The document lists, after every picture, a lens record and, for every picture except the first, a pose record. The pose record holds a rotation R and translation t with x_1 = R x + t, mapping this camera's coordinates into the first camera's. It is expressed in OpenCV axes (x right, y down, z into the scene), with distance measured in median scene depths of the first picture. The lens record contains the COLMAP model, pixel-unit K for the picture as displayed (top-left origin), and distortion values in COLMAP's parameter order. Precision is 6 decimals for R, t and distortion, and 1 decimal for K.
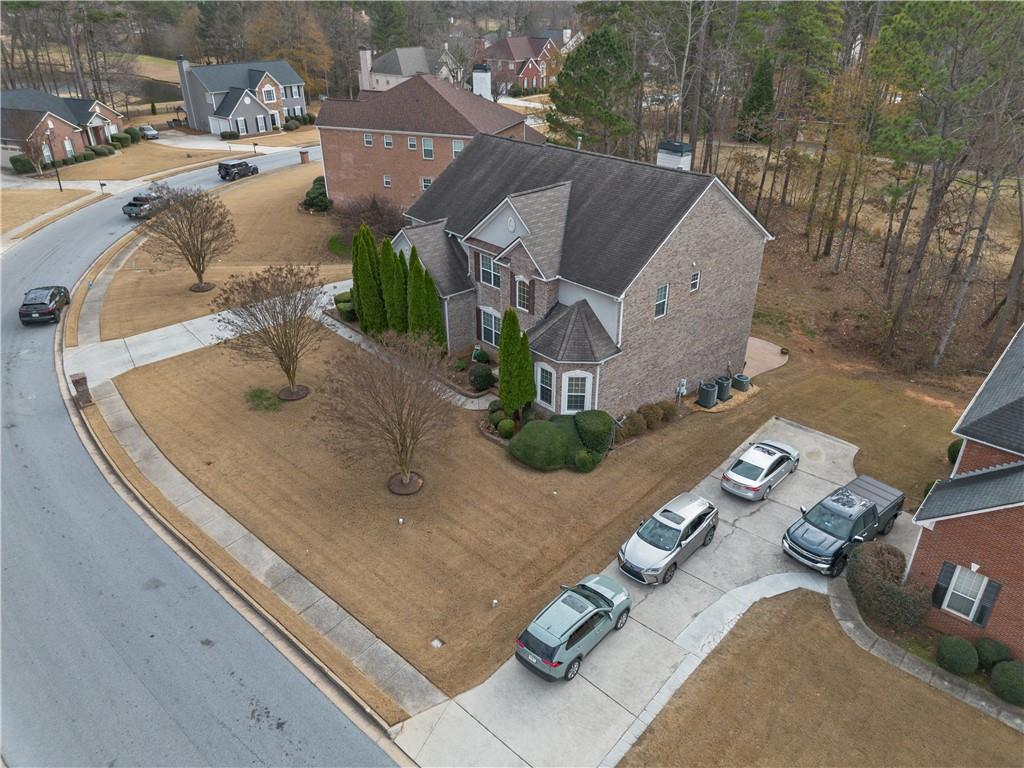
lens RADIAL K [[730.3, 0, 512.0], [0, 730.3, 384.0], [0, 0, 1]] dist [0.027149, -0.003373]
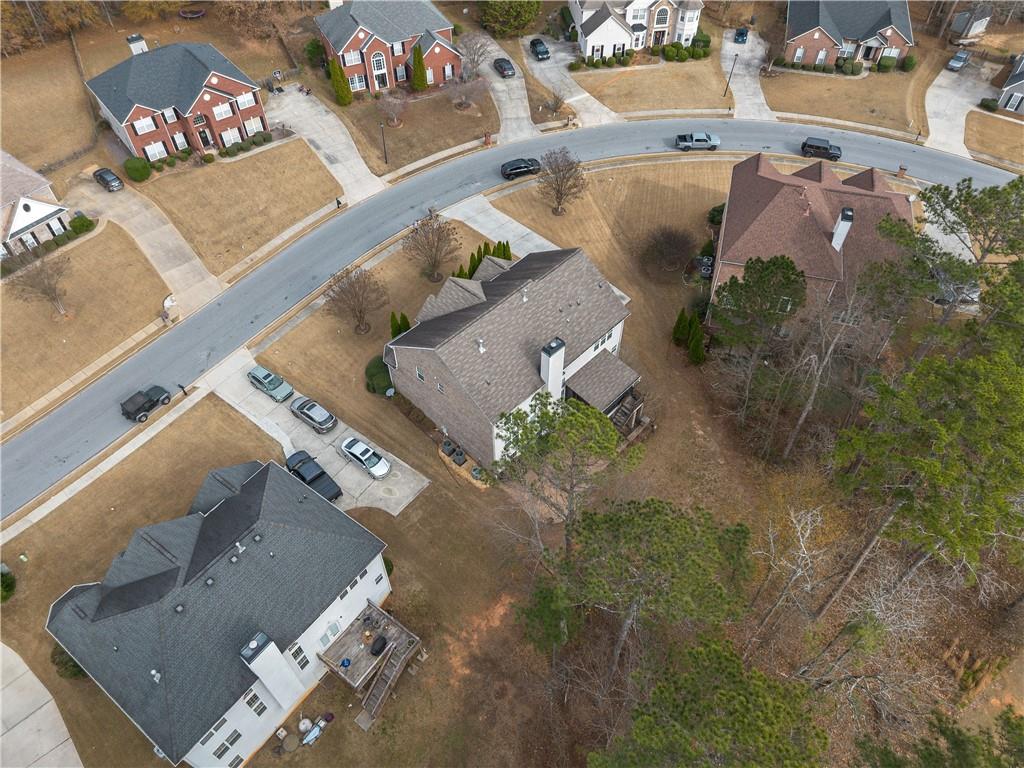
lens RADIAL K [[726.5, 0, 512.0], [0, 726.5, 384.0], [0, 0, 1]] dist [0.064955, -0.056721]
pose [[0.074334, 0.761042, -0.644430, 1.441286], [-0.470921, 0.596415, 0.650018, -1.415487], [0.879038, 0.255157, 0.402724, 0.506953]]
